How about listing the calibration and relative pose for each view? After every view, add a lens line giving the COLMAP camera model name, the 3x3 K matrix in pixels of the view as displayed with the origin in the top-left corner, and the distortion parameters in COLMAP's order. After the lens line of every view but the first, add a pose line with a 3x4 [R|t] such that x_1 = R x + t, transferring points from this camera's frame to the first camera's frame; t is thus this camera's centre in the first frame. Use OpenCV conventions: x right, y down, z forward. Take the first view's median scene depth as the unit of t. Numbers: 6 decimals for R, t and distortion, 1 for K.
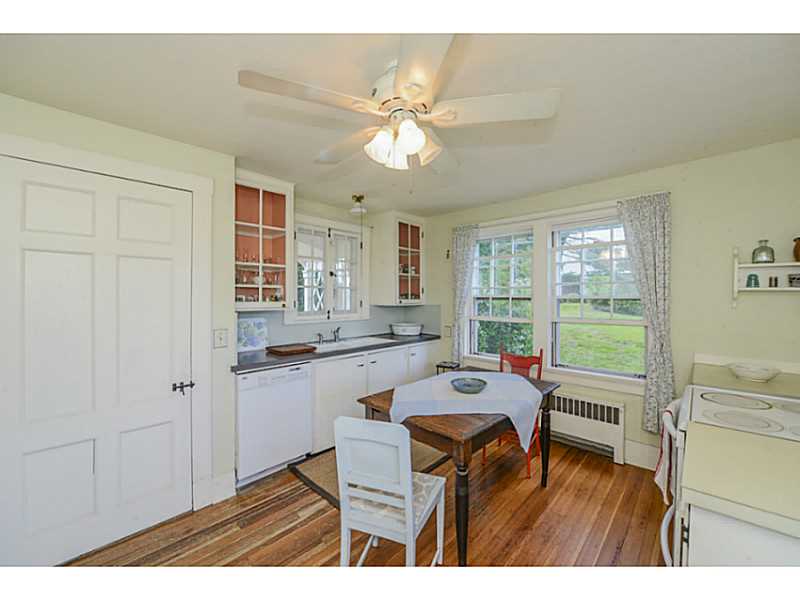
lens RADIAL K [[318.8, 0, 401.7], [0, 318.8, 297.4], [0, 0, 1]] dist [-0.019534, -0.001139]
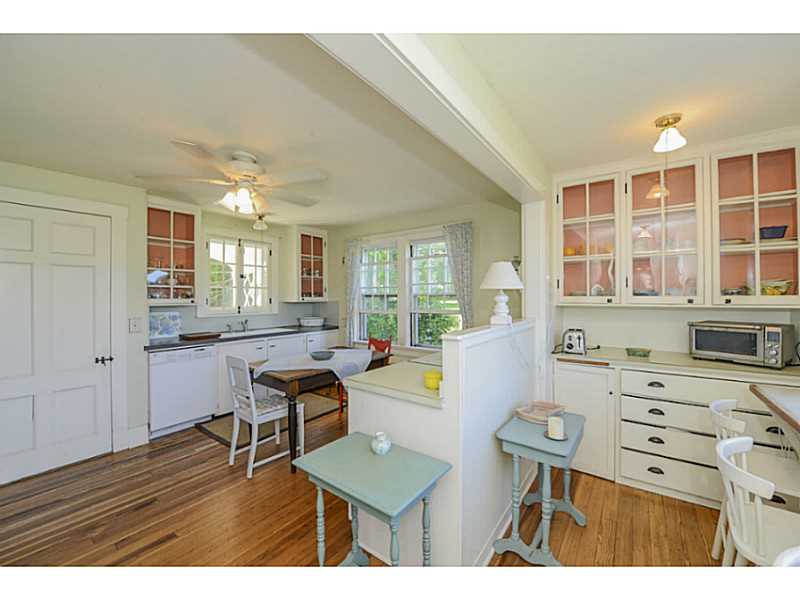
lens RADIAL K [[318.8, 0, 403.3], [0, 318.8, 297.8], [0, 0, 1]] dist [-0.019534, -0.001139]
pose [[0.991387, -0.005783, 0.130839, 0.285476], [0.005624, 0.999983, 0.001588, 0.012199], [-0.130846, -0.000838, 0.991402, -0.350978]]
